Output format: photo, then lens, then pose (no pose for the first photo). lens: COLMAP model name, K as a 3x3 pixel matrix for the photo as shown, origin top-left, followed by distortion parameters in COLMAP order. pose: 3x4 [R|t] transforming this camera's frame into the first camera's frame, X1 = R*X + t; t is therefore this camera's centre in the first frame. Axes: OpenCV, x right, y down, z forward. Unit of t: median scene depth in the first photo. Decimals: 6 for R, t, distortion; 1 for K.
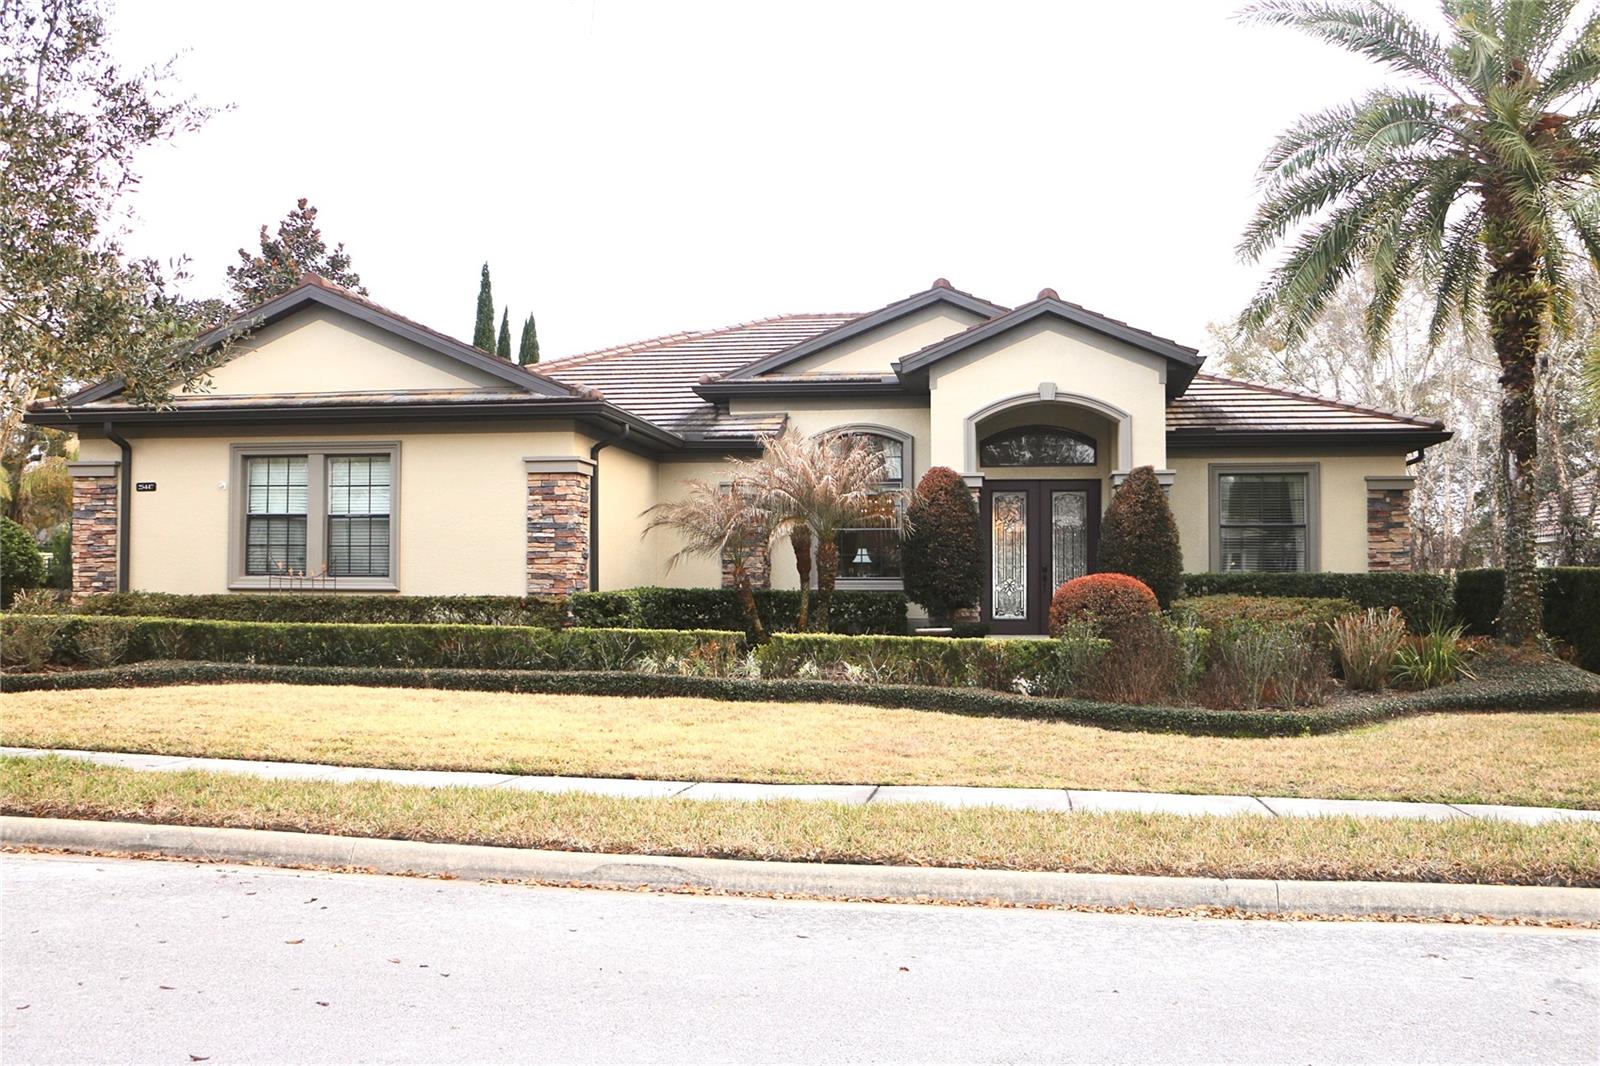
lens RADIAL K [[1450.1, 0, 809.2], [0, 1450.1, 525.9], [0, 0, 1]] dist [-0.127226, 0.000000]
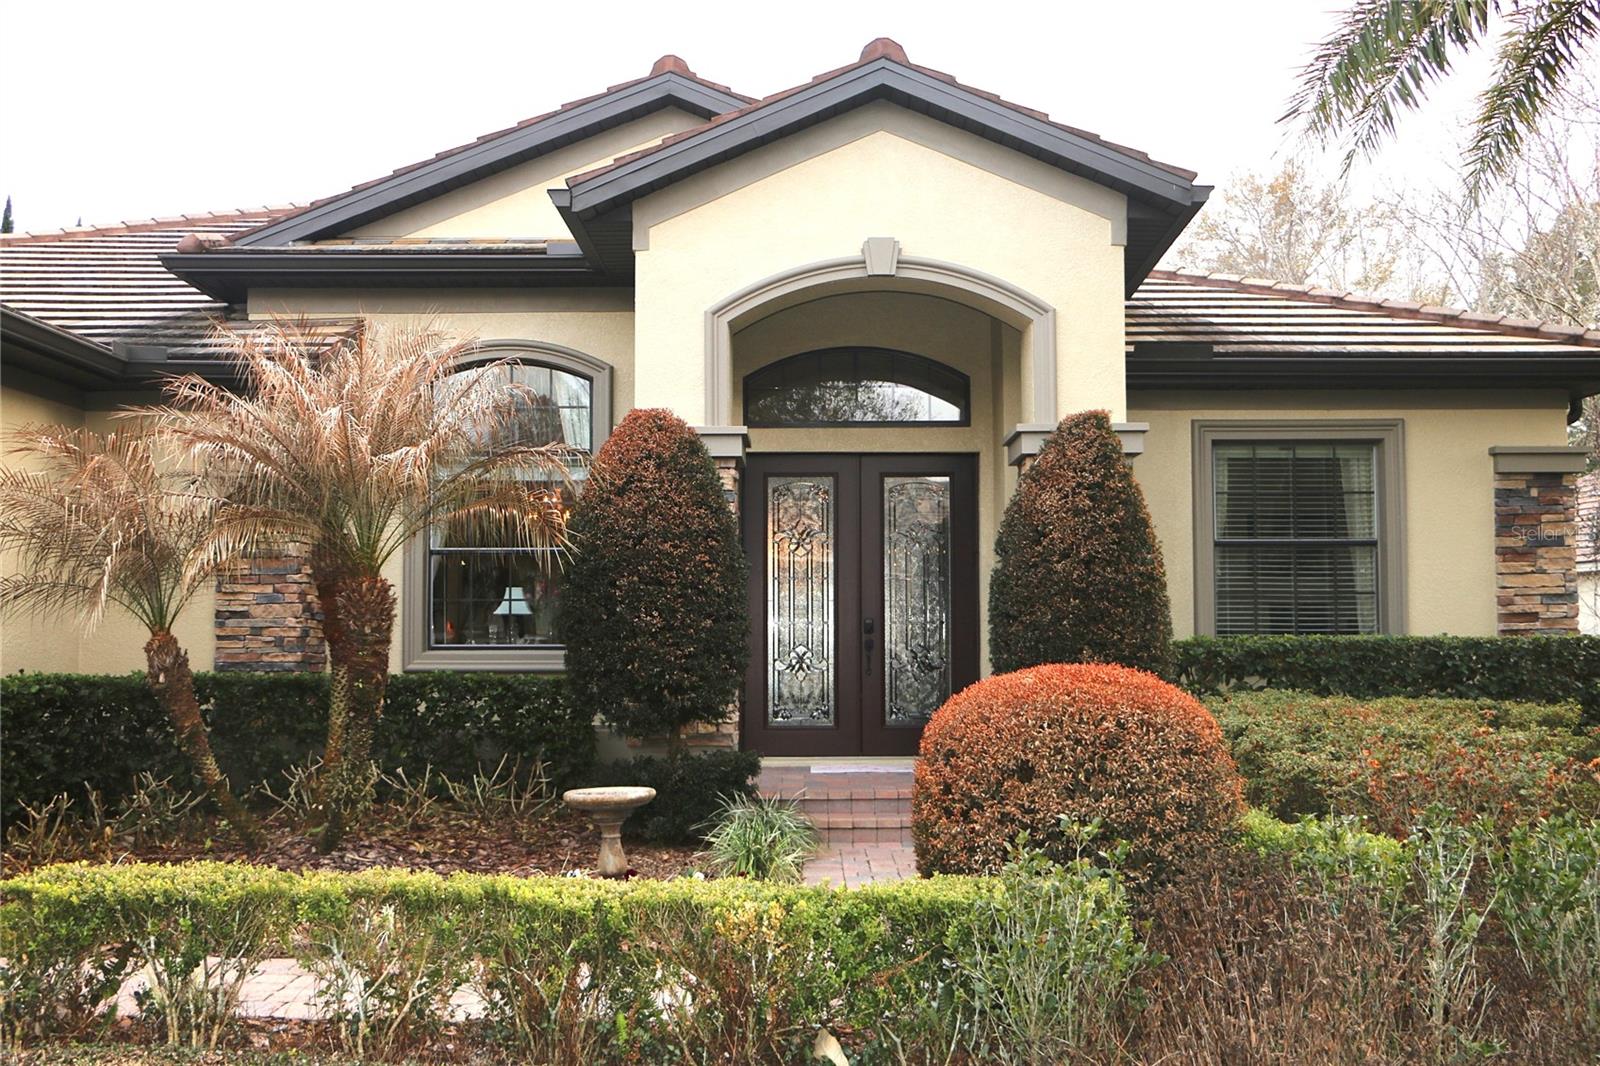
lens RADIAL K [[1700.2, 0, 799.9], [0, 1700.2, 529.3], [0, 0, 1]] dist [-0.135222, 0.000000]
pose [[0.990887, 0.003849, 0.134644, 0.062222], [-0.001605, 0.999858, -0.016777, 0.005537], [-0.134690, 0.016408, 0.990752, 0.440067]]
